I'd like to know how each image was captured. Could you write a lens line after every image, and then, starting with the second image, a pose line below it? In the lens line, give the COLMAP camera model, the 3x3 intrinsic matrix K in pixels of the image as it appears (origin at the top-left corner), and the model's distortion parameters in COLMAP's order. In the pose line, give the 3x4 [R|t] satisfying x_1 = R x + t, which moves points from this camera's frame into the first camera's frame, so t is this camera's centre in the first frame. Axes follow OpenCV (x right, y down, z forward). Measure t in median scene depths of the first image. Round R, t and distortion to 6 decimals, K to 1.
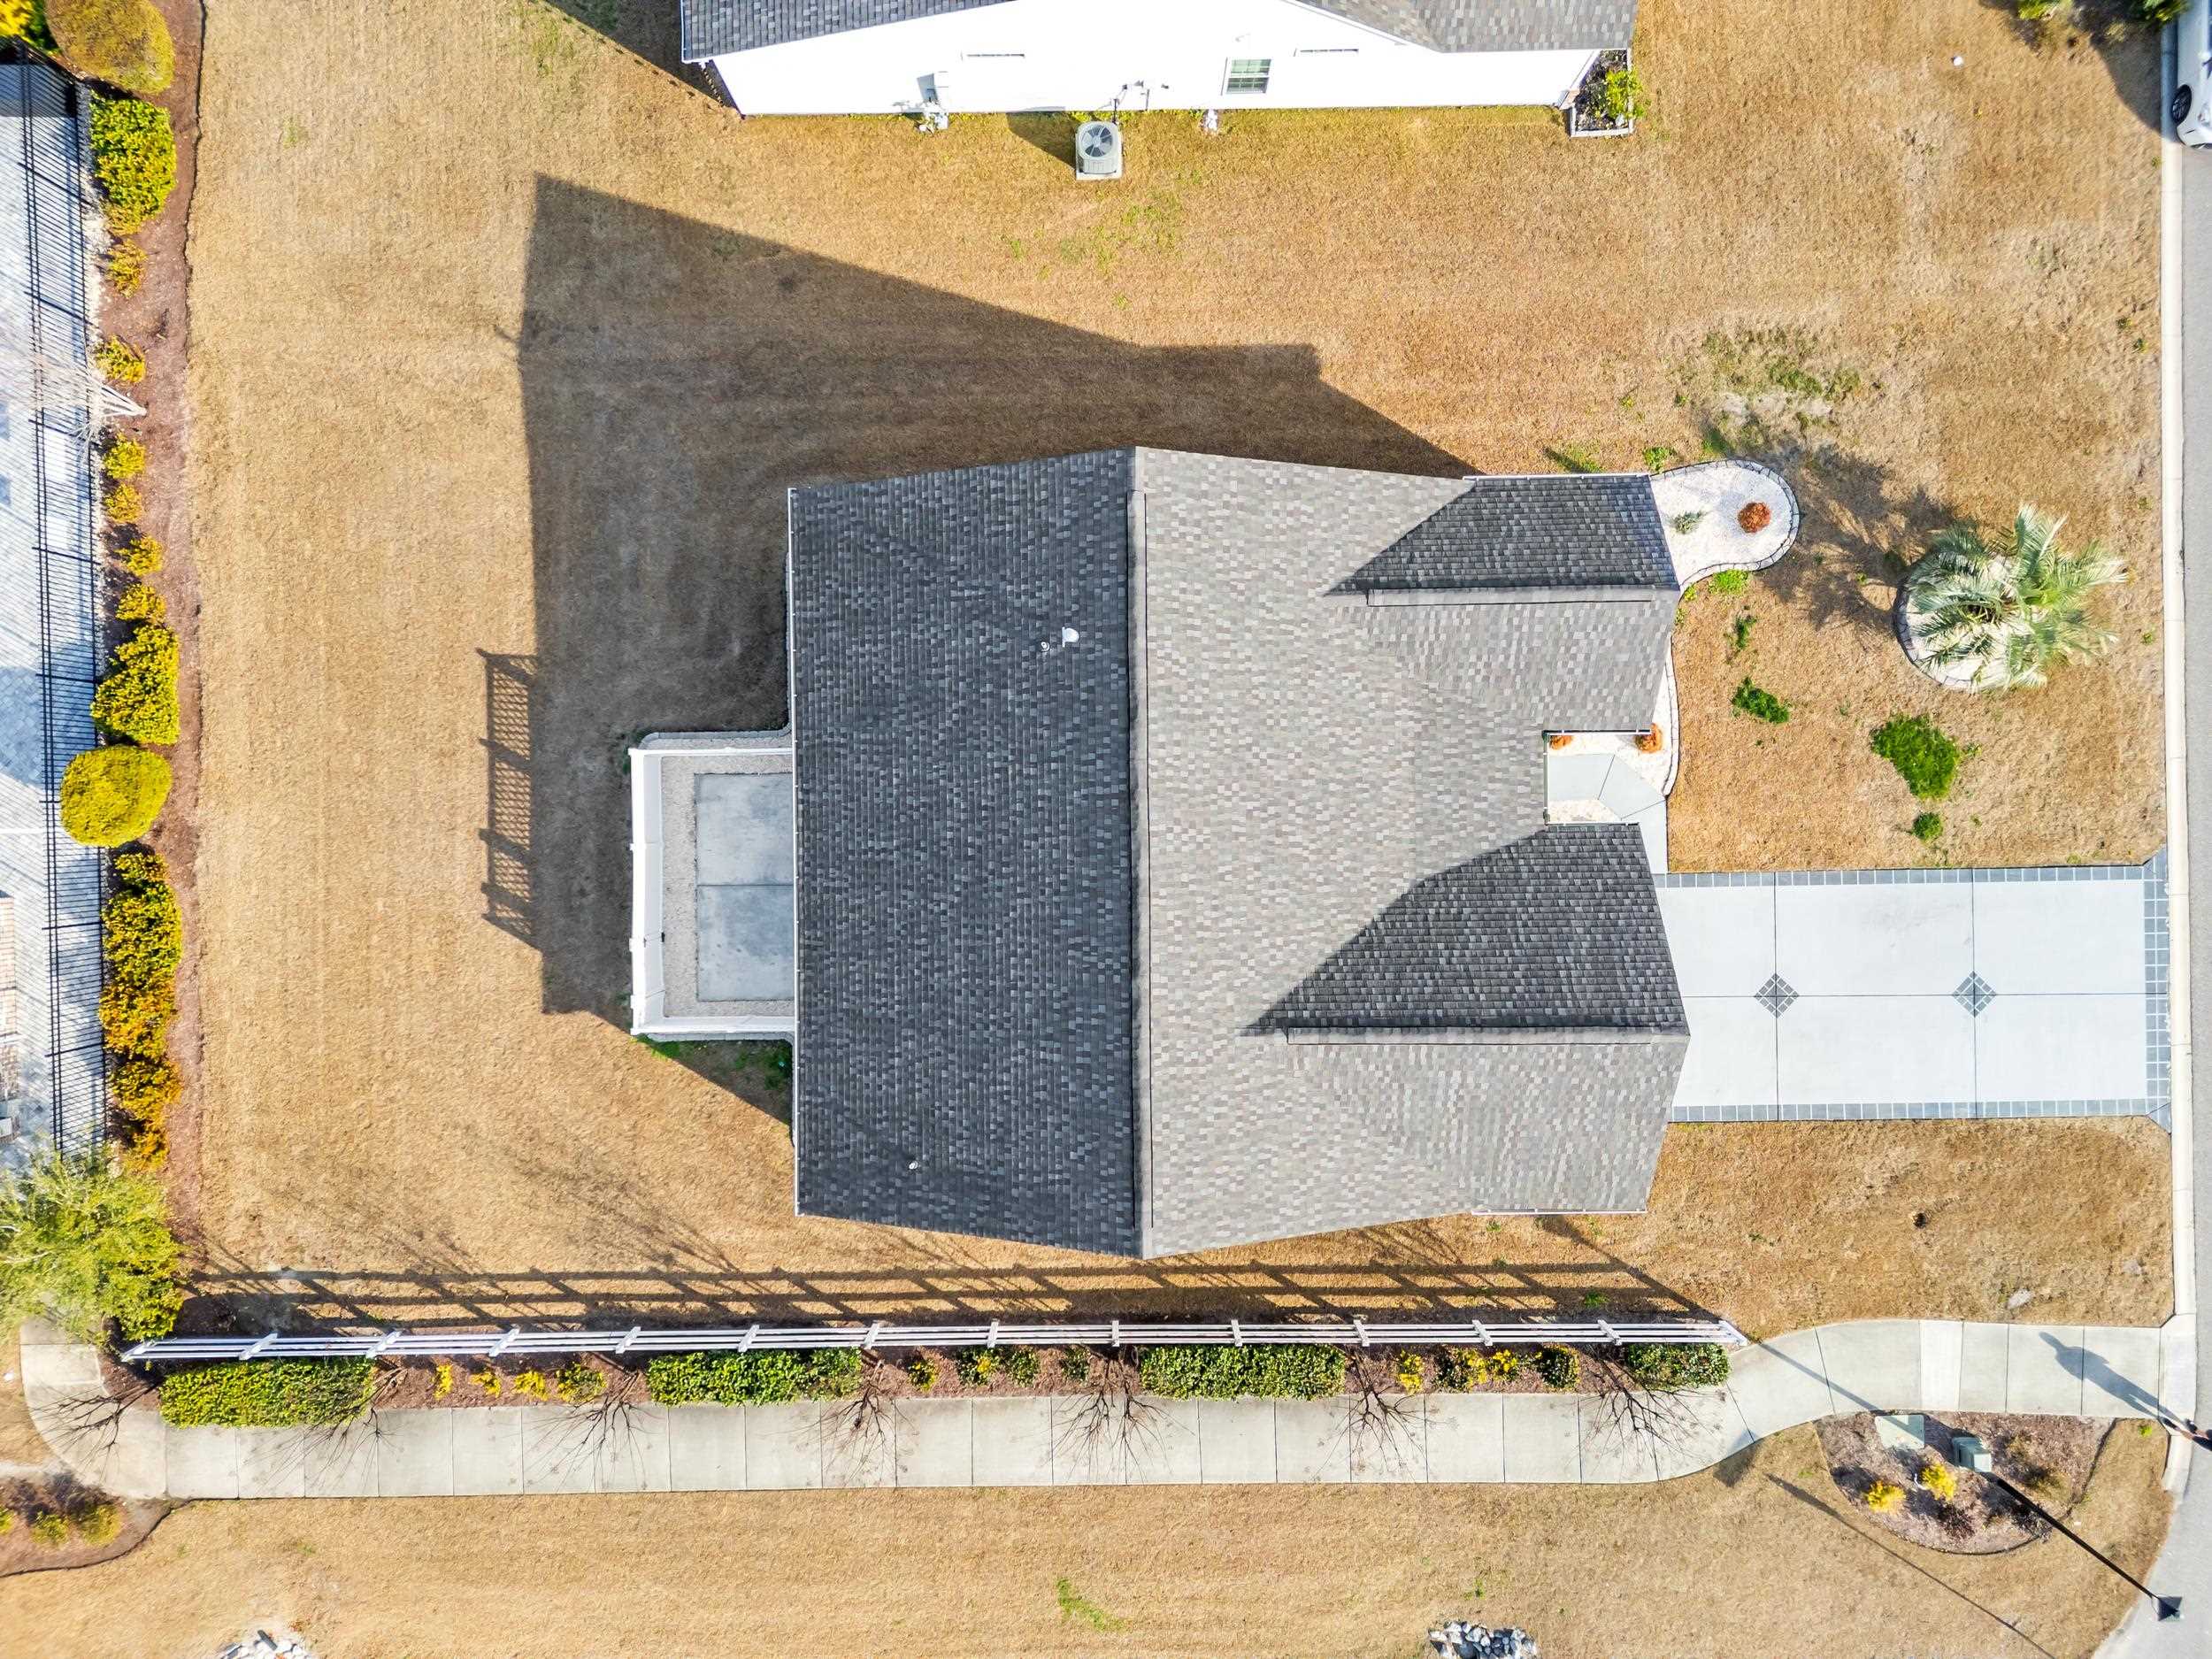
lens RADIAL K [[1543.1, 0, 1084.8], [0, 1543.1, 822.2], [0, 0, 1]] dist [0.098091, -0.118173]
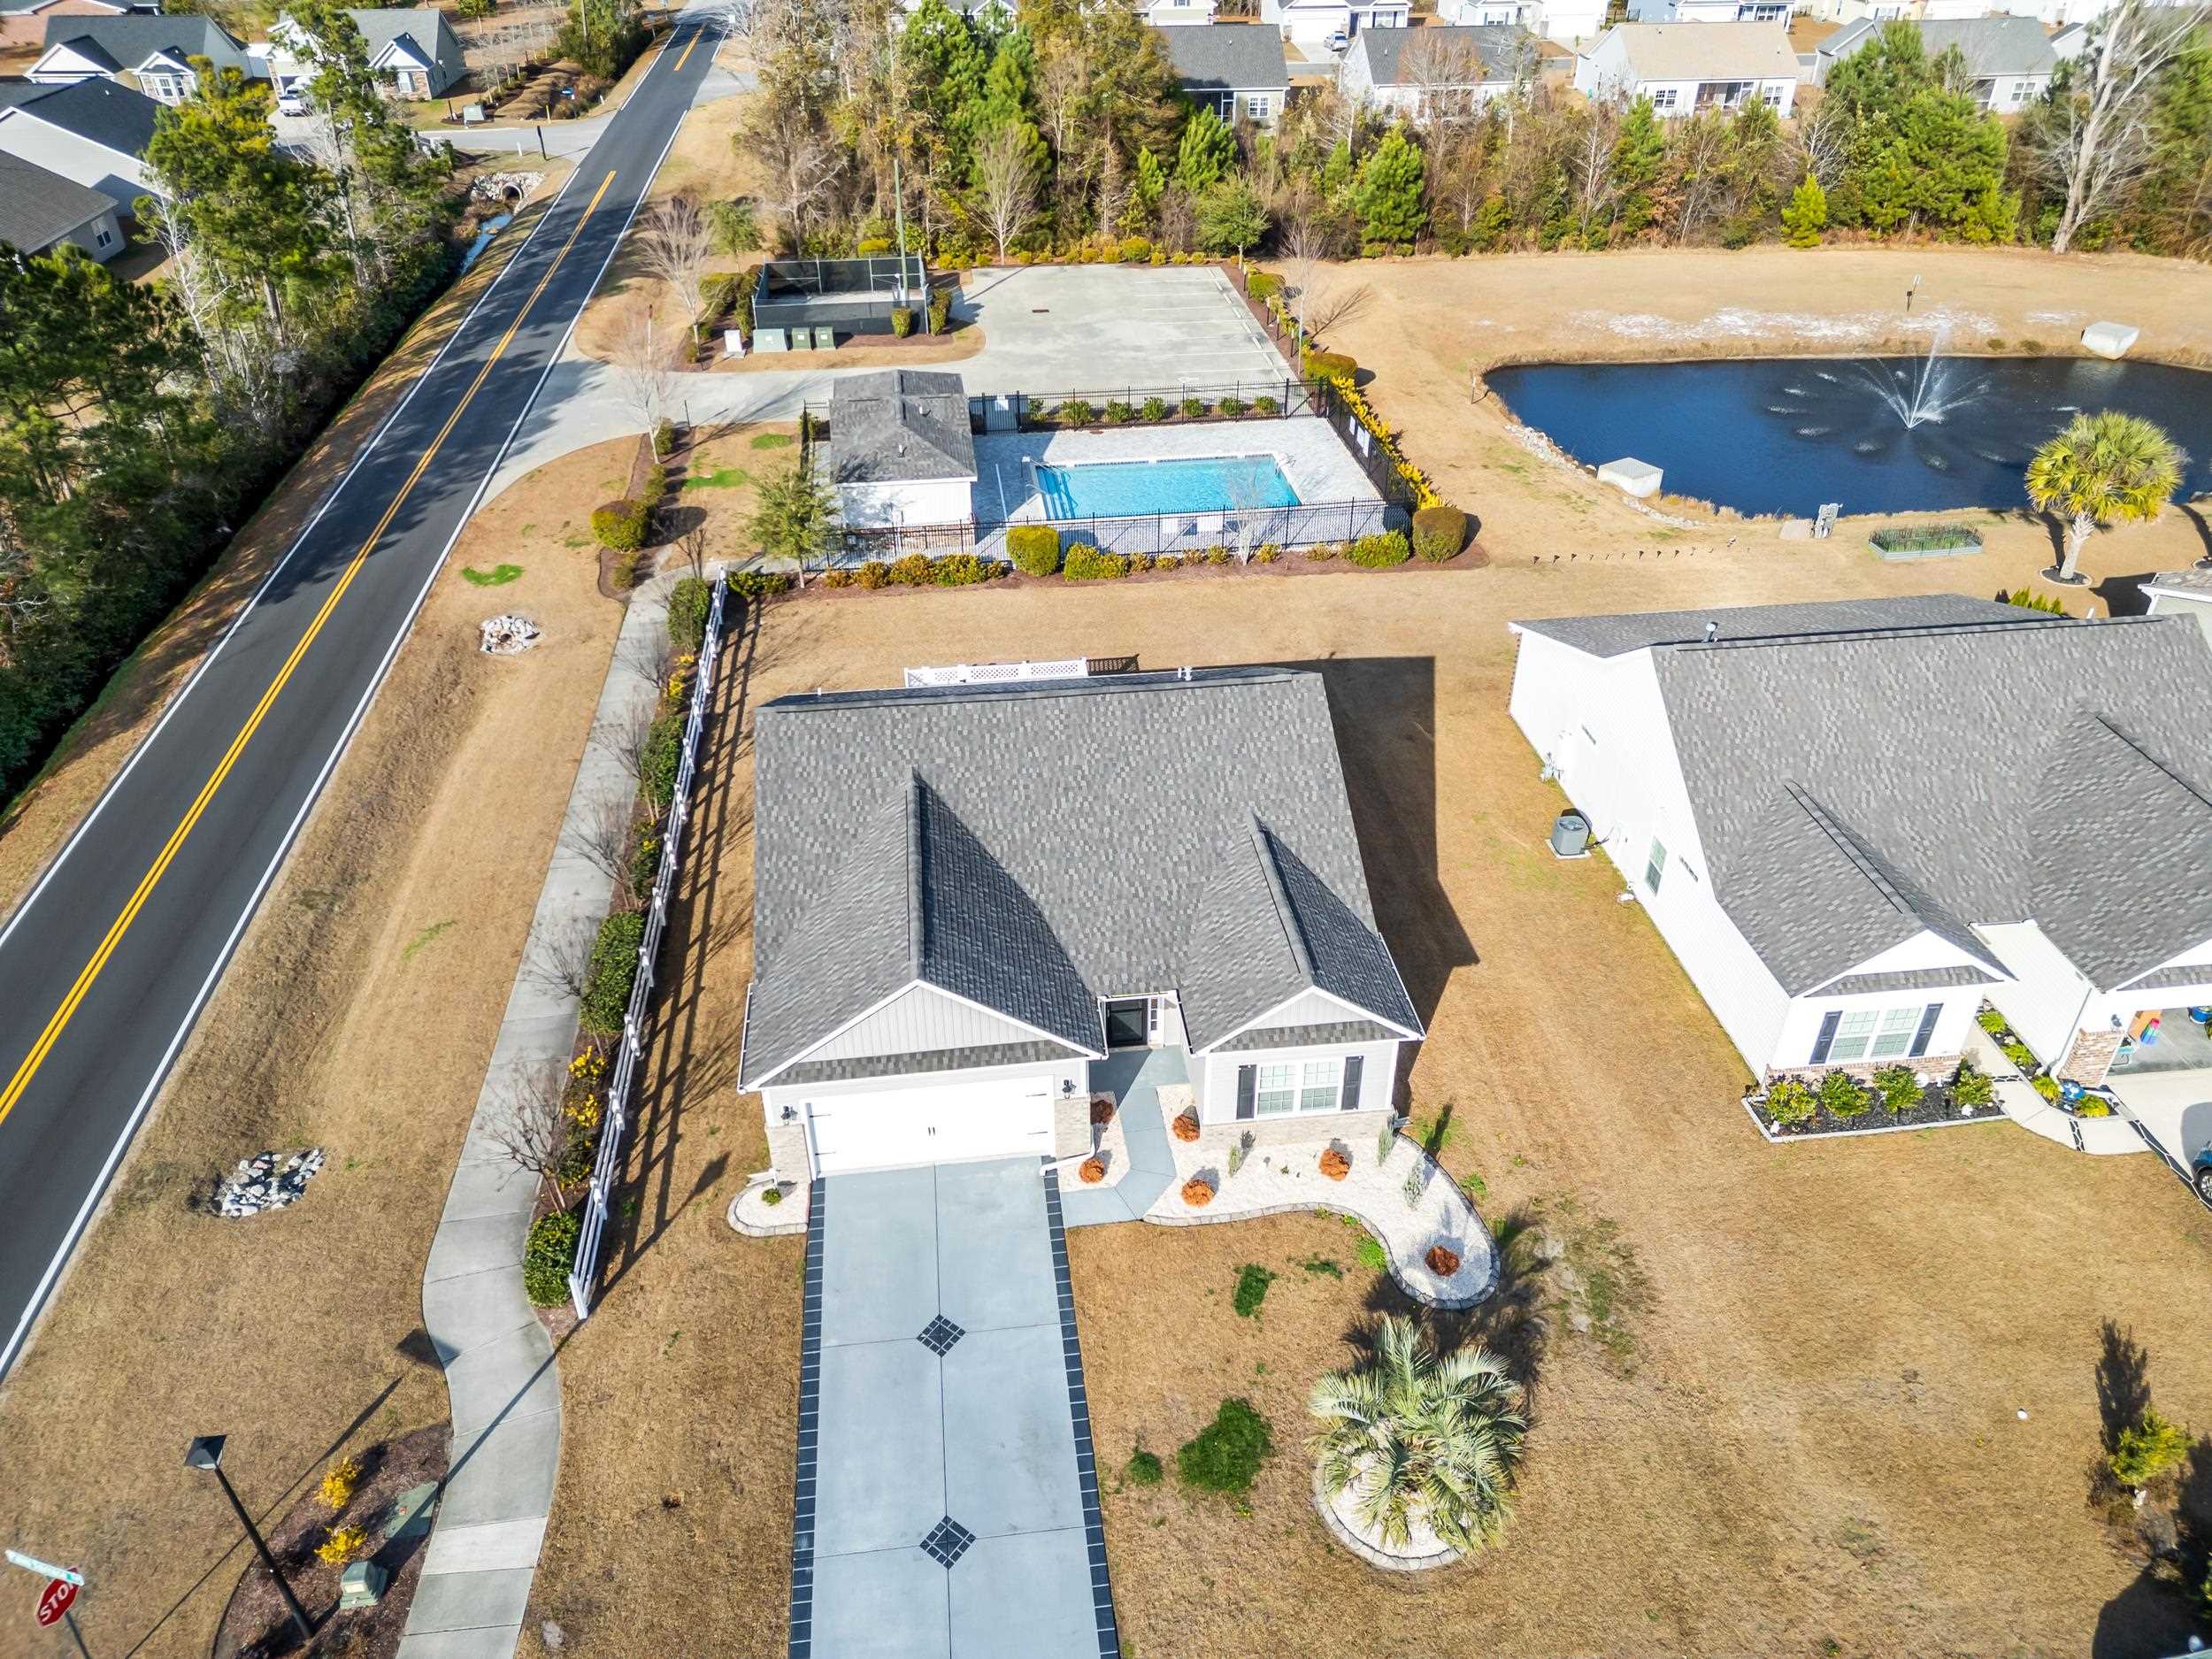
lens RADIAL K [[1543.1, 0, 1084.8], [0, 1543.1, 822.2], [0, 0, 1]] dist [0.098091, -0.118173]
pose [[0.098333, 0.556813, -0.824797, 1.033110], [-0.995150, 0.057167, -0.080050, 0.082704], [0.002579, 0.828669, 0.559734, 0.242316]]
